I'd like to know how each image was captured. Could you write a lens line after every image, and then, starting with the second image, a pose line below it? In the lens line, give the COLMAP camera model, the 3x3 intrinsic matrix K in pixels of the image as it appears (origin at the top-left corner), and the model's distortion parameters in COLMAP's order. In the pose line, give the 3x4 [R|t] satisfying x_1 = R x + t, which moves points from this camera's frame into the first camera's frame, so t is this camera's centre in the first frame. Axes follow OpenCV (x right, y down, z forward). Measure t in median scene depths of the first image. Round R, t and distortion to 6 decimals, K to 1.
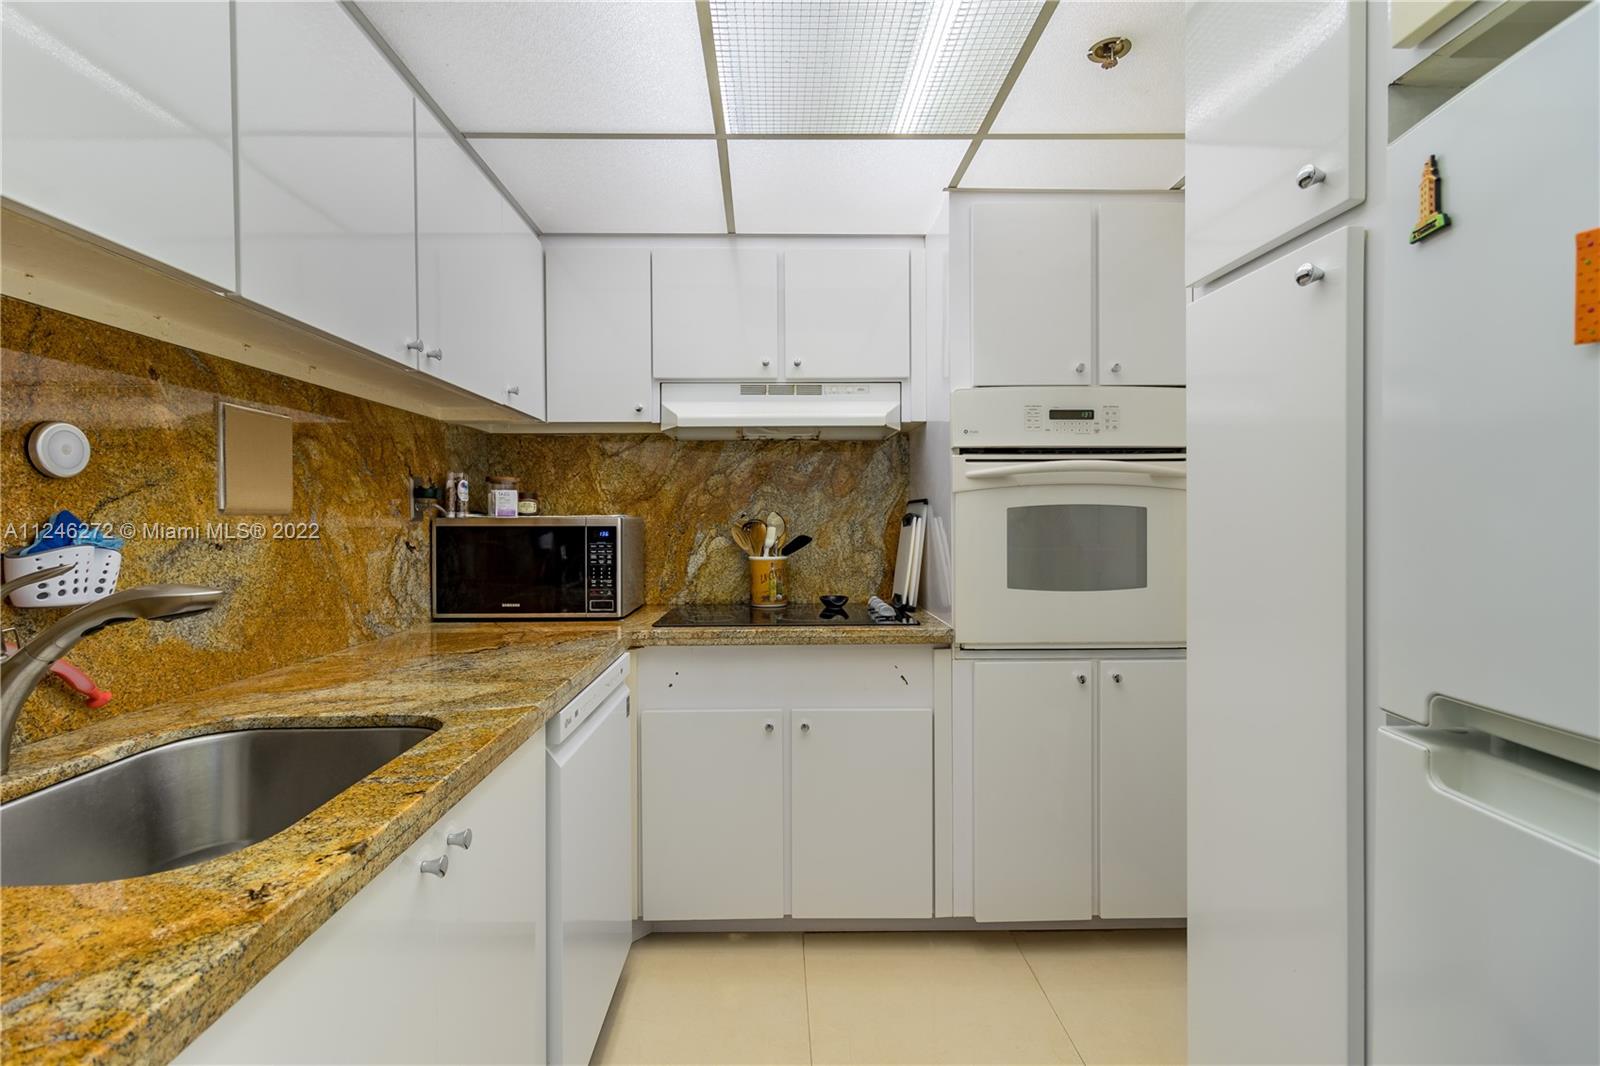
lens RADIAL K [[723.5, 0, 793.6], [0, 723.5, 526.4], [0, 0, 1]] dist [0.007640, -0.000149]
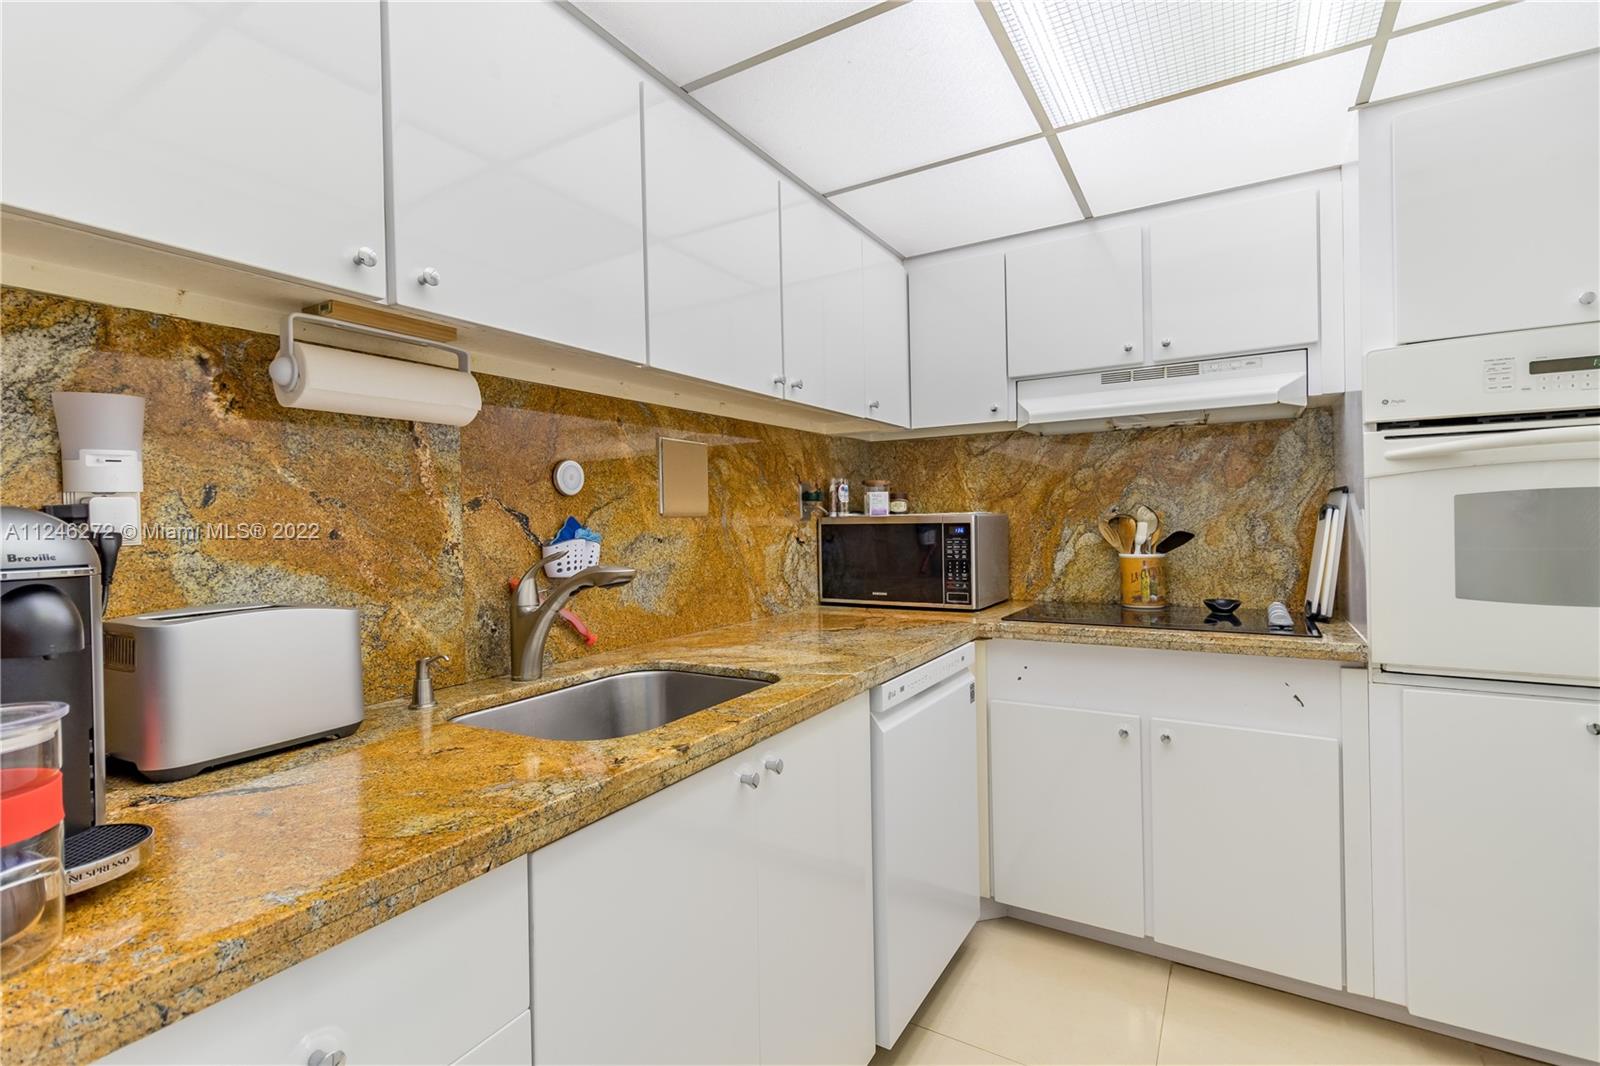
lens RADIAL K [[723.5, 0, 803.8], [0, 723.5, 528.8], [0, 0, 1]] dist [0.007640, -0.000149]
pose [[0.855378, -0.004926, -0.517981, 0.102779], [0.009066, 0.999944, 0.005463, 0.000273], [0.517925, -0.009369, 0.855375, -0.029999]]
